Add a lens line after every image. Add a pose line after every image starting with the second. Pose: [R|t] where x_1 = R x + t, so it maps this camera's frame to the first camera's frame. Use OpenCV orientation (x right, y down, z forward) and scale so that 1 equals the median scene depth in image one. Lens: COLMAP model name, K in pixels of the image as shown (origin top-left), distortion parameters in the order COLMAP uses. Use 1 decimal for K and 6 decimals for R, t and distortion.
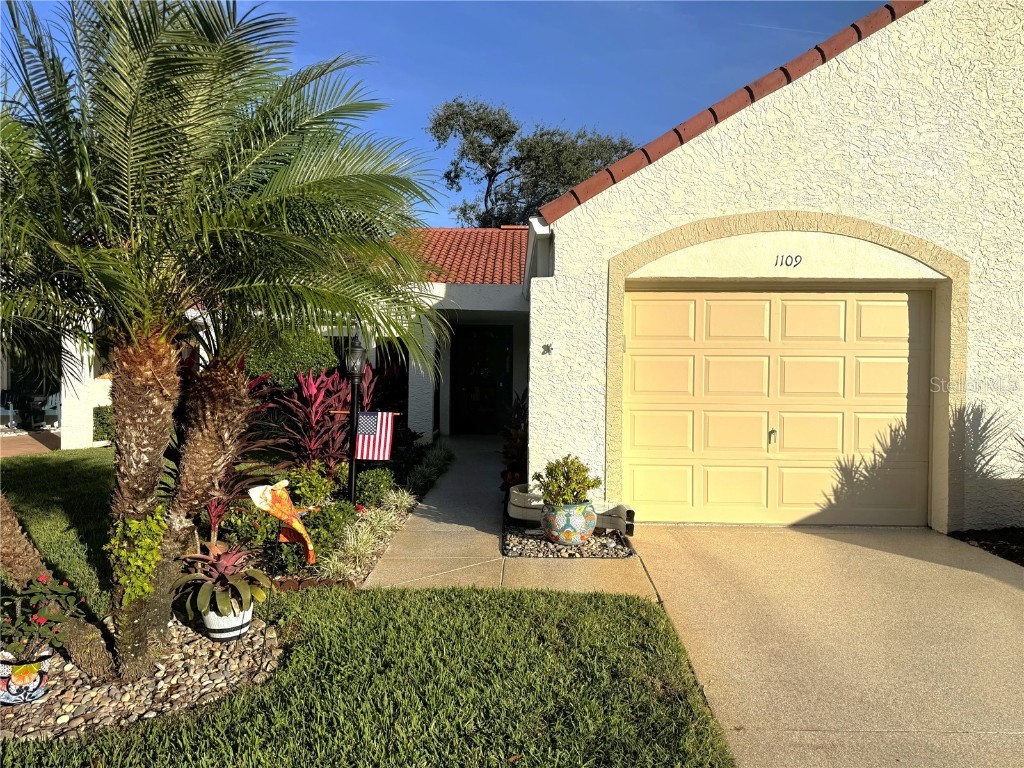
lens RADIAL K [[727.4, 0, 512.5], [0, 727.4, 386.7], [0, 0, 1]] dist [0.013900, 0.002582]
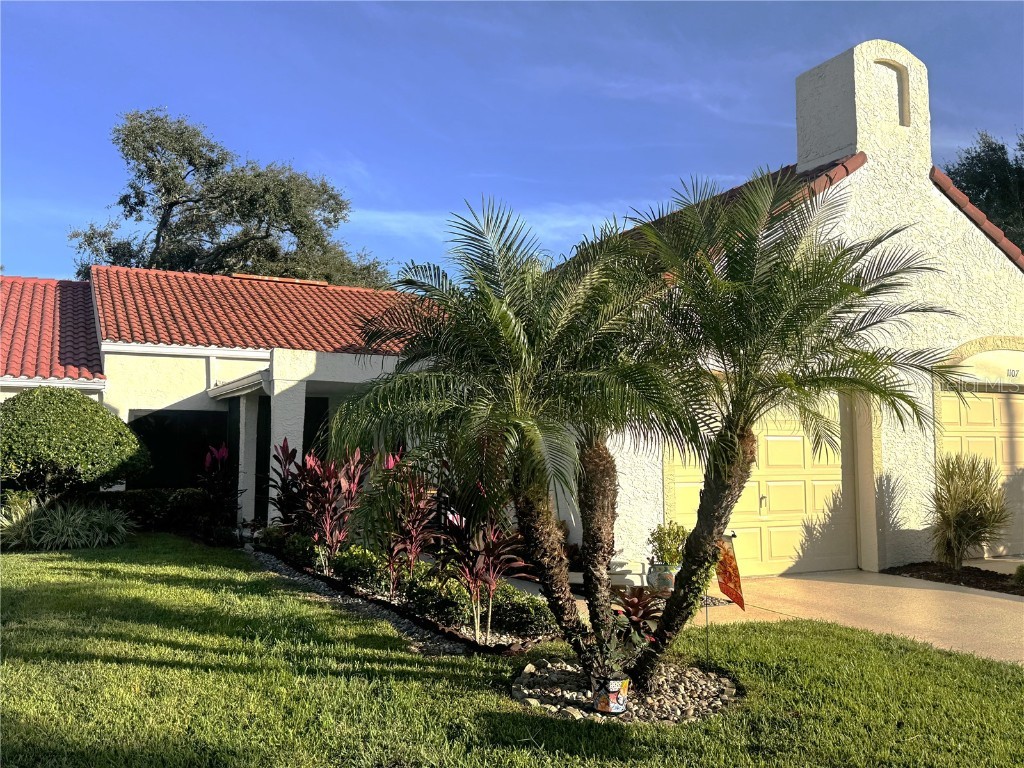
lens RADIAL K [[907.2, 0, 510.9], [0, 907.2, 381.6], [0, 0, 1]] dist [-0.017802, -0.008706]
pose [[0.892584, 0.026802, 0.450084, -0.697506], [0.015861, 0.995747, -0.090749, -0.002097], [-0.450602, 0.088140, 0.888363, -0.165052]]
